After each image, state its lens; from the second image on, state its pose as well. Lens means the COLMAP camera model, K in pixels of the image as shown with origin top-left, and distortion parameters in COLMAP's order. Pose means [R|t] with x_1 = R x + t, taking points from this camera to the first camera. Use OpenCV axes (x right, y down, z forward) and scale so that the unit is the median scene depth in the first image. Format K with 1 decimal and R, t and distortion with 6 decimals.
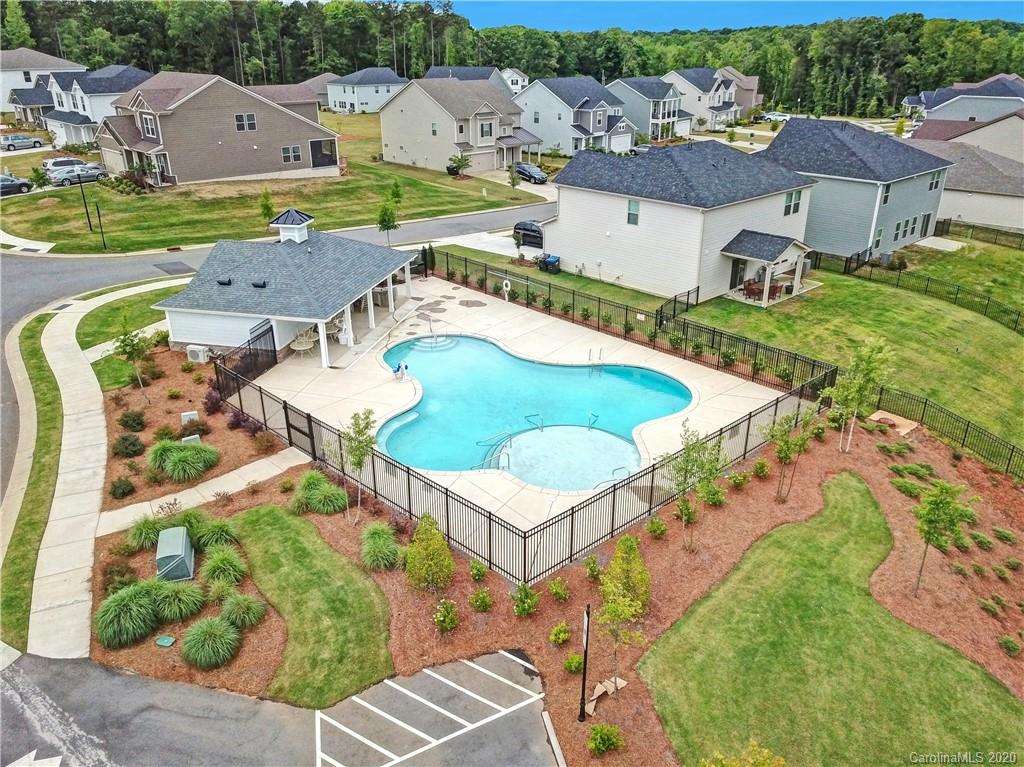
lens RADIAL K [[780.7, 0, 512.8], [0, 780.7, 386.8], [0, 0, 1]] dist [0.025558, -0.001902]
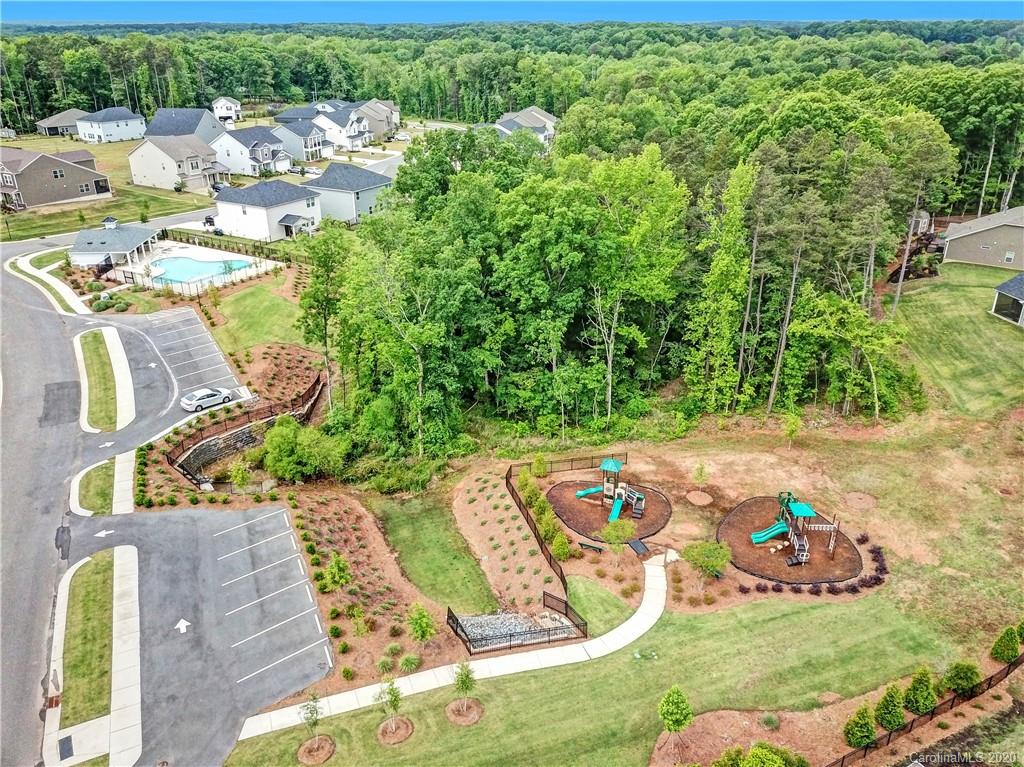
lens RADIAL K [[780.7, 0, 512.8], [0, 780.7, 386.8], [0, 0, 1]] dist [0.025558, -0.001902]
pose [[0.957431, -0.123839, 0.260747, 0.211857], [0.118594, 0.992297, 0.035816, 0.320307], [-0.263174, -0.003368, 0.964742, -1.504401]]
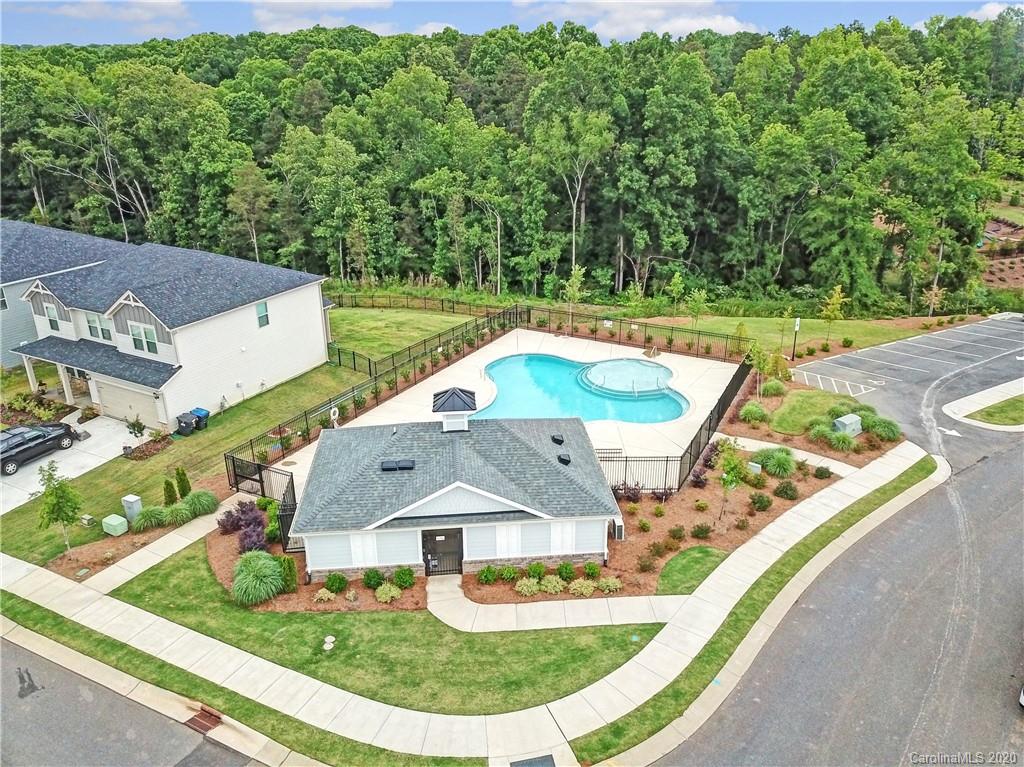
lens RADIAL K [[780.7, 0, 512.8], [0, 780.7, 386.8], [0, 0, 1]] dist [0.025558, -0.001902]
pose [[-0.314583, -0.359893, 0.878359, -0.691899], [0.384347, 0.797798, 0.464538, -0.398278], [-0.867937, 0.483730, -0.112651, 0.719381]]
